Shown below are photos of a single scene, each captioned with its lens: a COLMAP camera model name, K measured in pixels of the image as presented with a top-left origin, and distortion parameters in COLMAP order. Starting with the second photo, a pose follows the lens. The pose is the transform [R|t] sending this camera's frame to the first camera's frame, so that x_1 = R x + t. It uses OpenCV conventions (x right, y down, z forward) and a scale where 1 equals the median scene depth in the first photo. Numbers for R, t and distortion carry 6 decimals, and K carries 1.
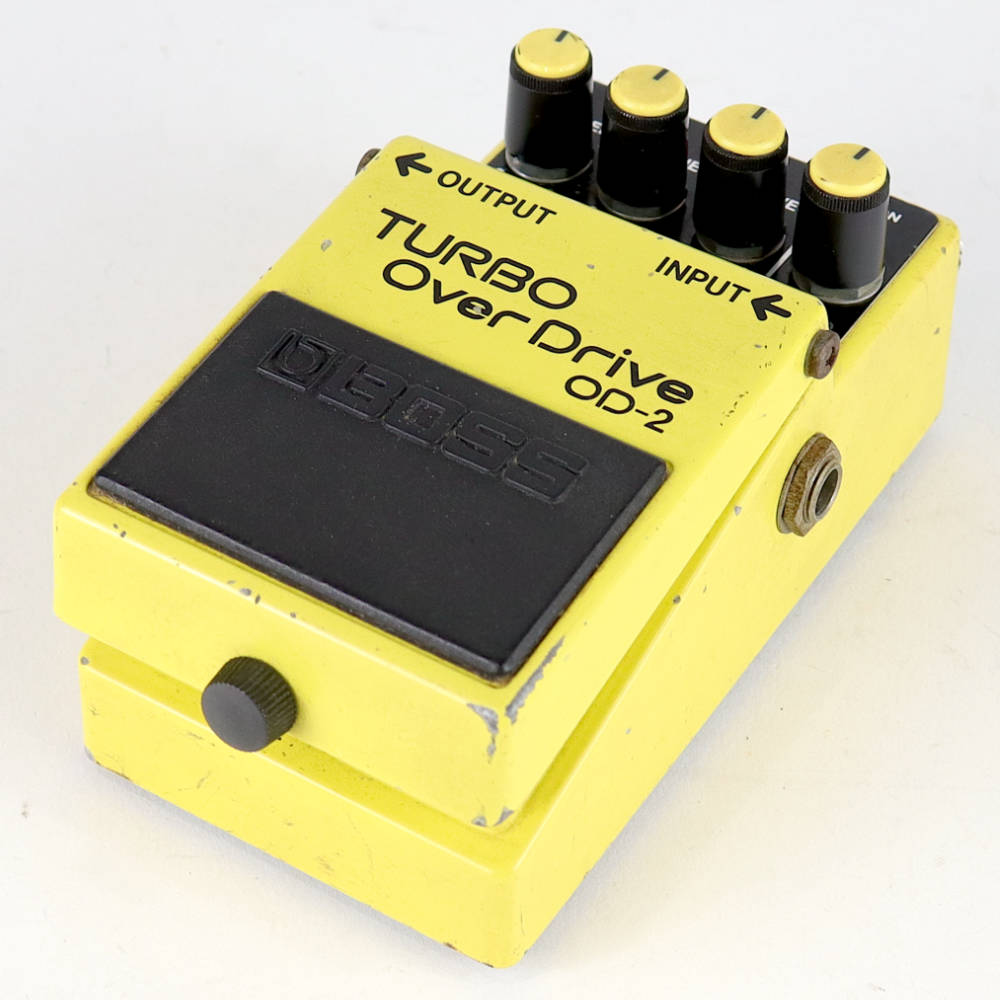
lens RADIAL K [[2821.3, 0, 500.0], [0, 2821.3, 500.0], [0, 0, 1]] dist [0.013147, -0.446081]
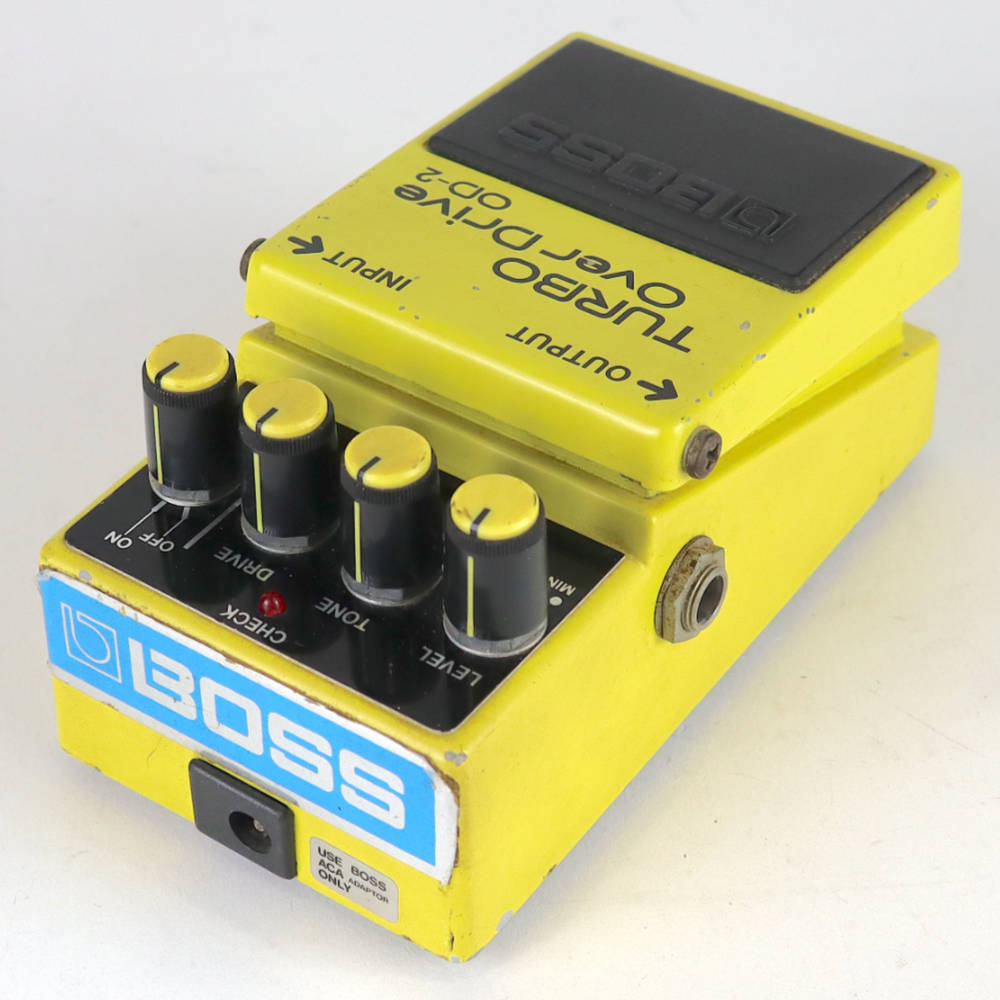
lens RADIAL K [[2821.3, 0, 500.0], [0, 2821.3, 500.0], [0, 0, 1]] dist [0.013147, -0.446081]
pose [[-0.998936, -0.037755, 0.026496, -0.005471], [0.023828, 0.069450, 0.997301, -1.074016], [-0.039494, 0.996871, -0.068477, 1.147729]]
